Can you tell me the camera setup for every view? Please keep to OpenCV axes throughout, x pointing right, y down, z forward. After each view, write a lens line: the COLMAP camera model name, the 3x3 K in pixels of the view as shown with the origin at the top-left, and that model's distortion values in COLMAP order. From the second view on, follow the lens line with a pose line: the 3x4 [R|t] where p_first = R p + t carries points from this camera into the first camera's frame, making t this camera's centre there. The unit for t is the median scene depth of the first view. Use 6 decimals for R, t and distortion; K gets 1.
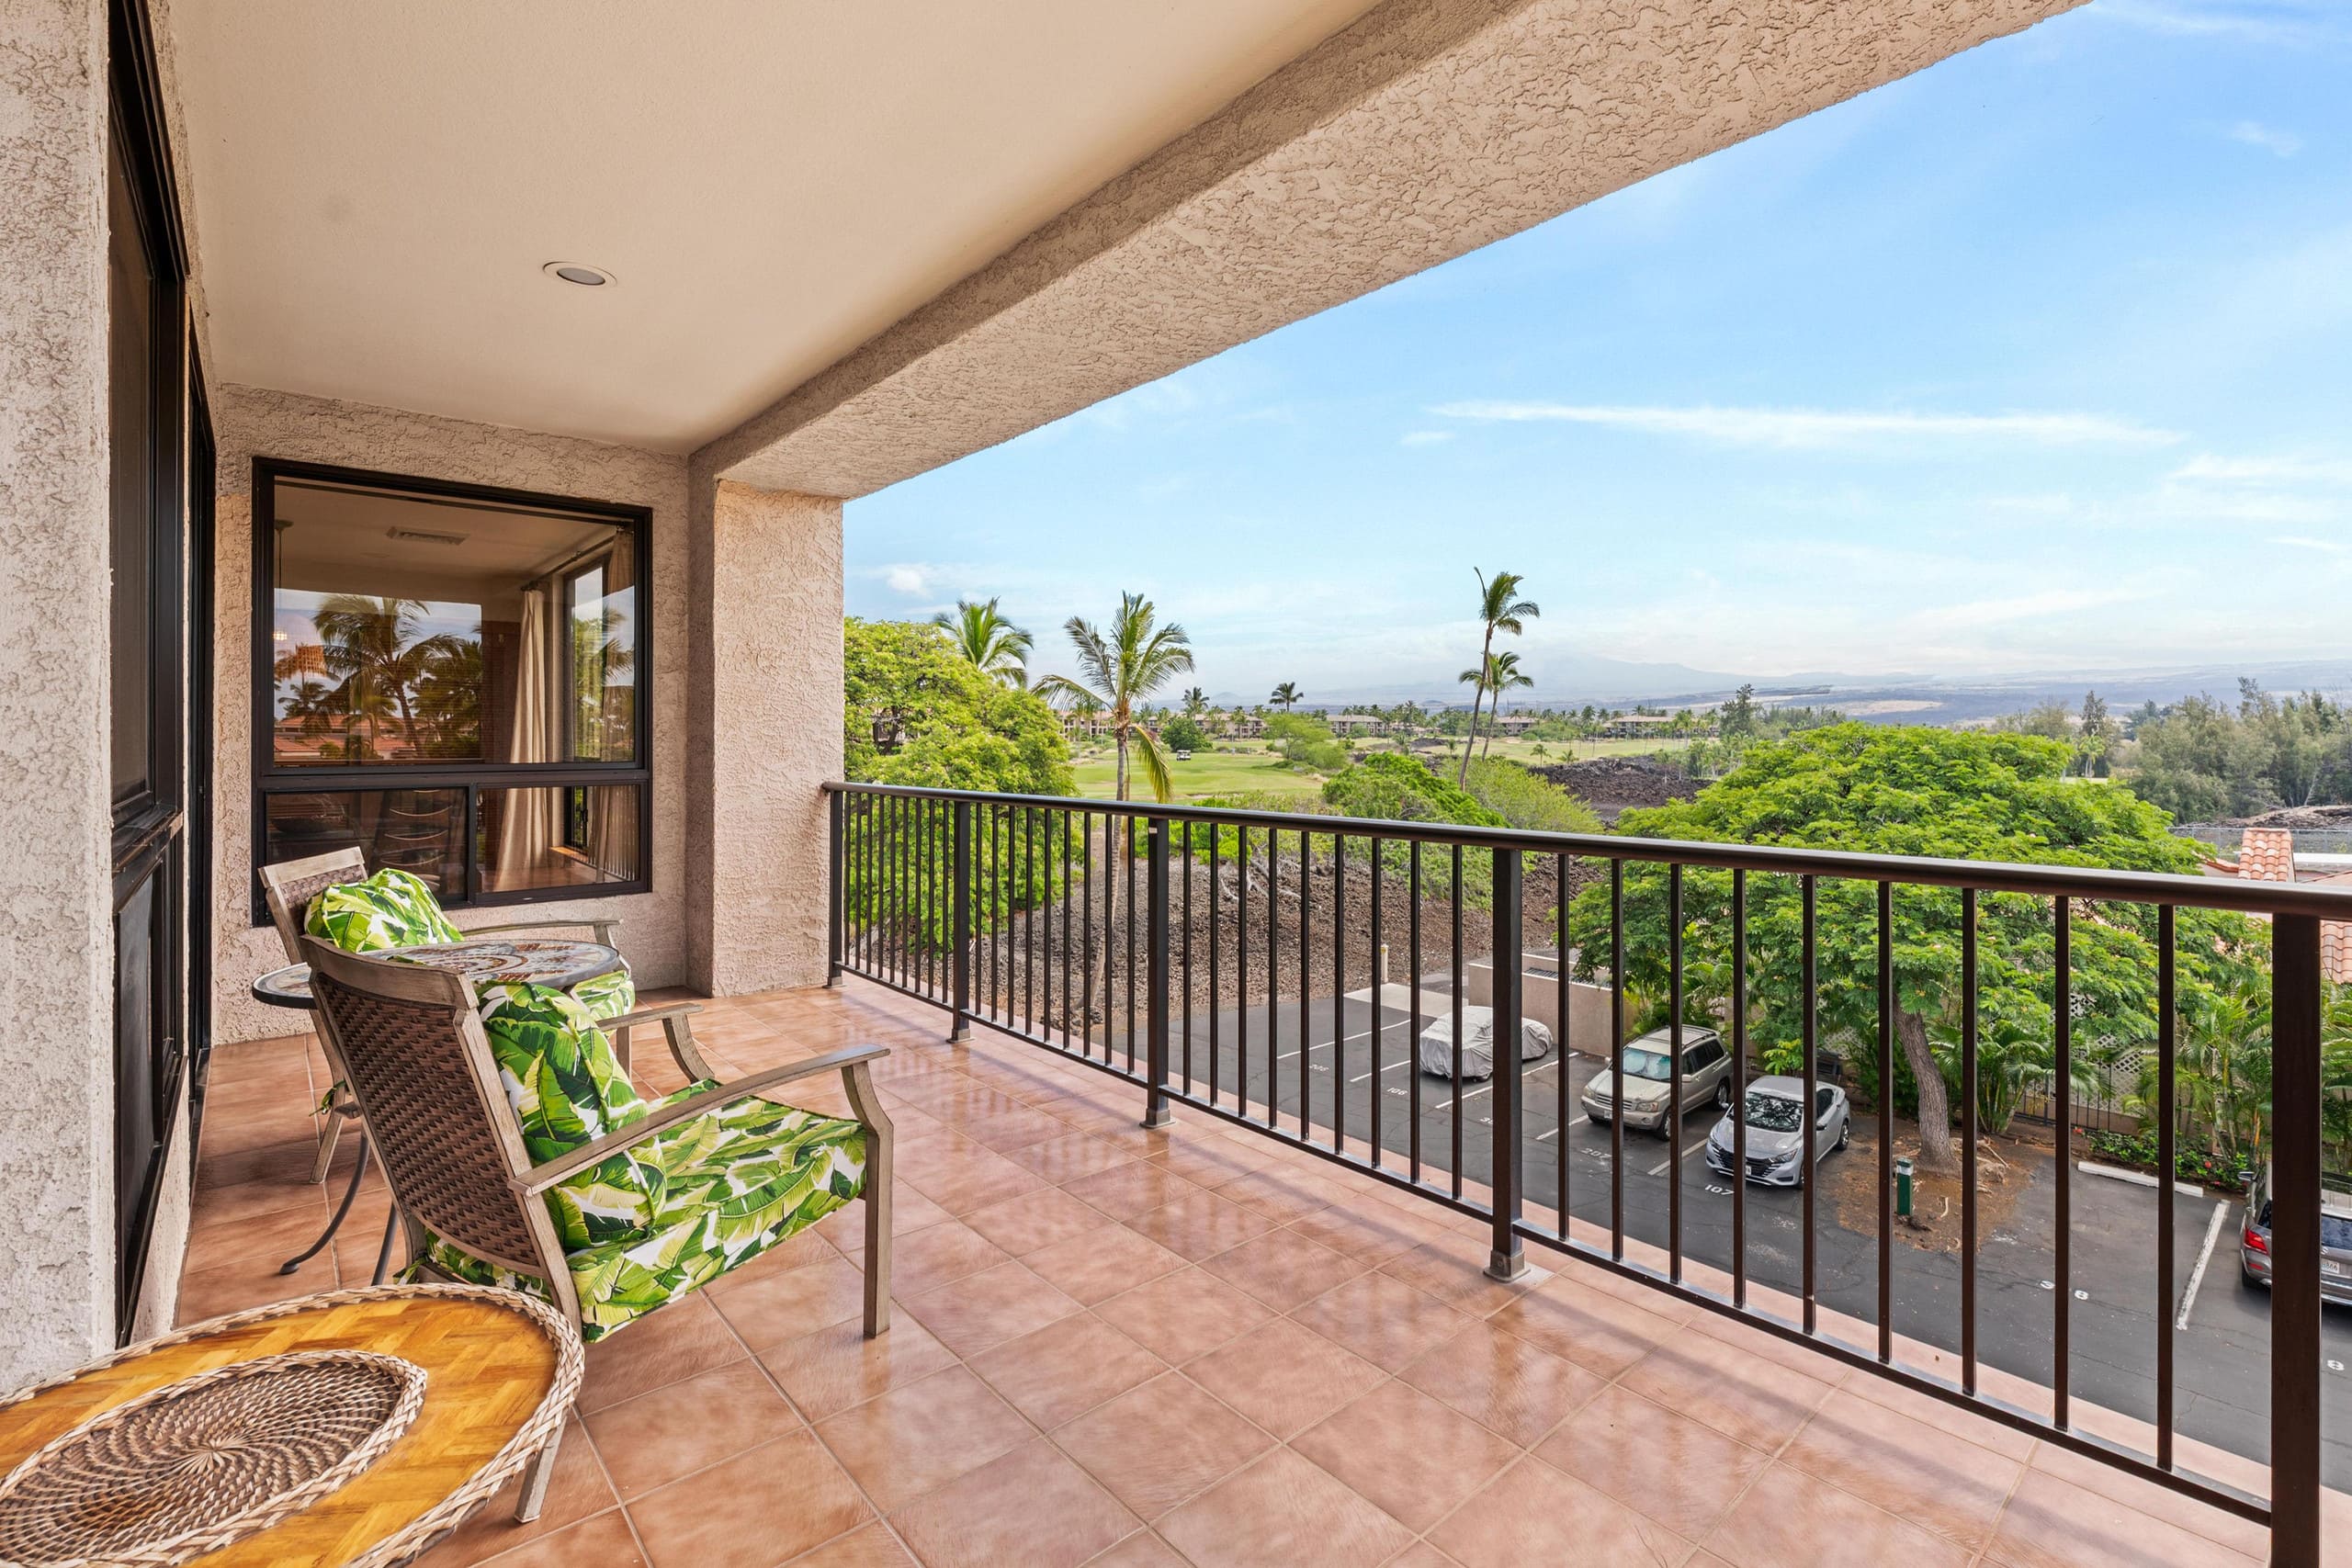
lens RADIAL K [[1016.5, 0, 1147.8], [0, 1016.5, 768.7], [0, 0, 1]] dist [0.000709, 0.000117]
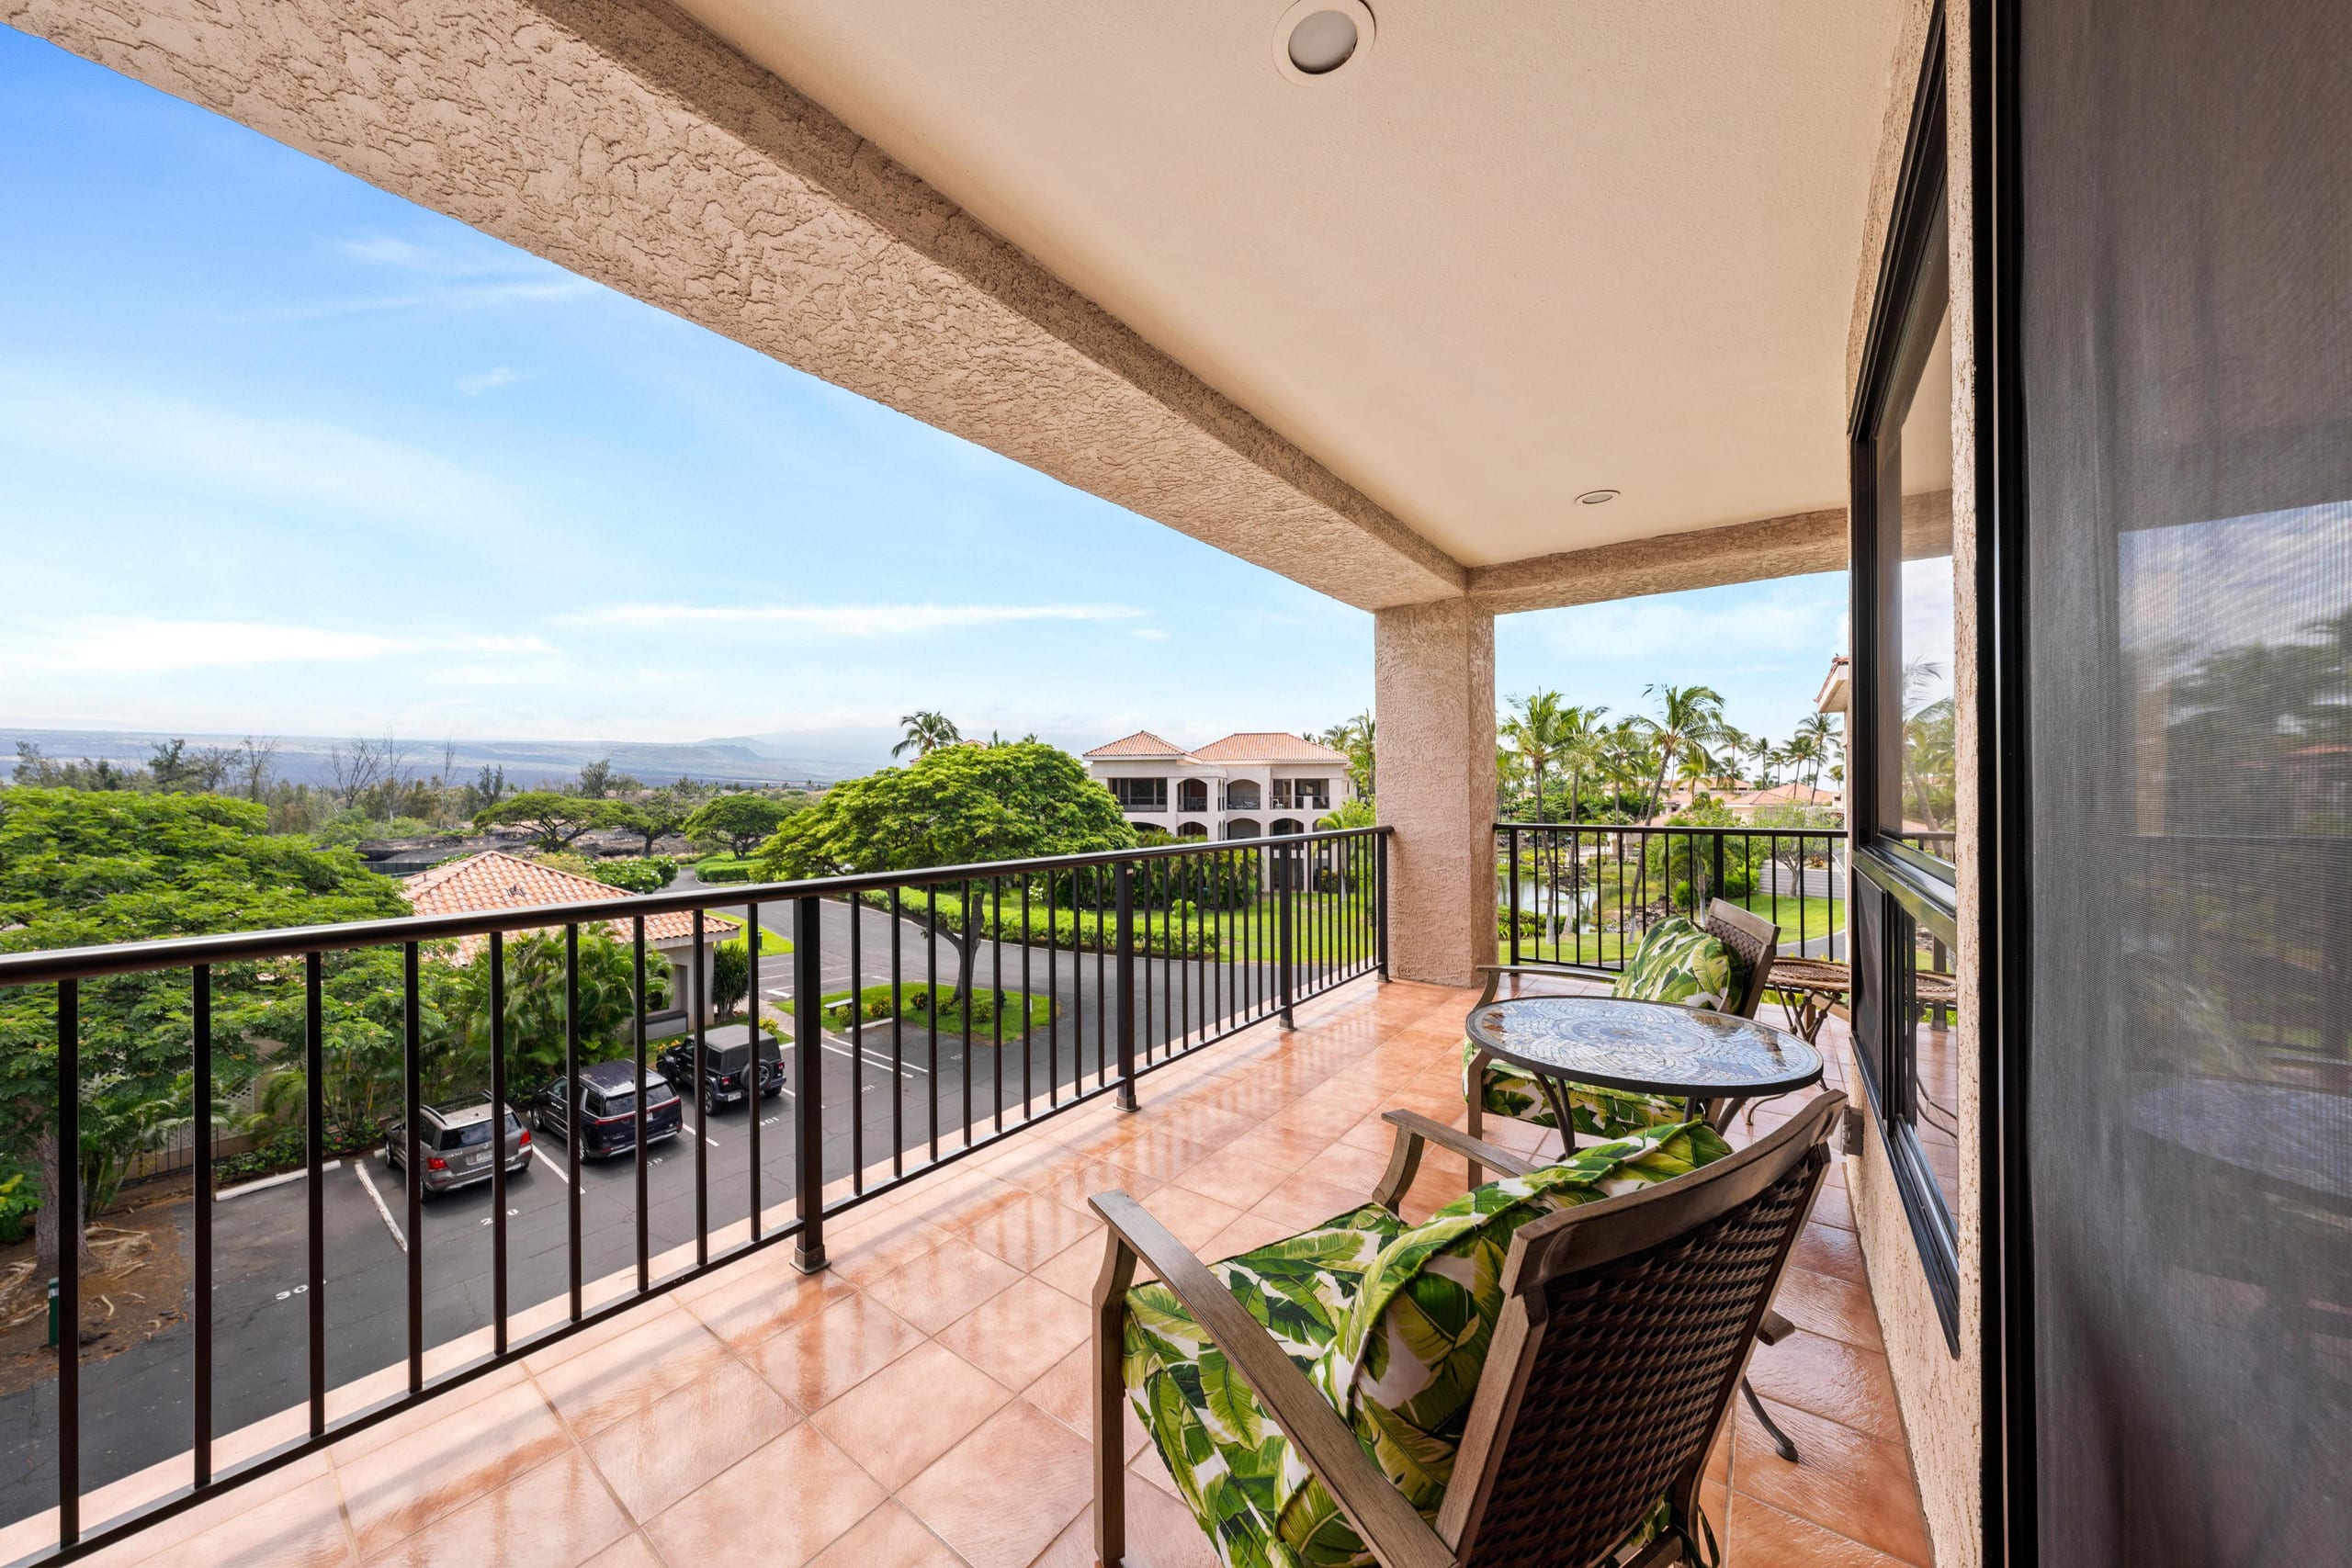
lens RADIAL K [[820.9, 0, 1176.0], [0, 820.9, 784.0], [0, 0, 1]] dist [0.000095, 0.000033]
pose [[-0.222539, 0.012212, 0.974847, -0.197675], [0.035824, 0.999349, -0.004341, -0.006939], [-0.974265, 0.033957, -0.222832, 0.234350]]
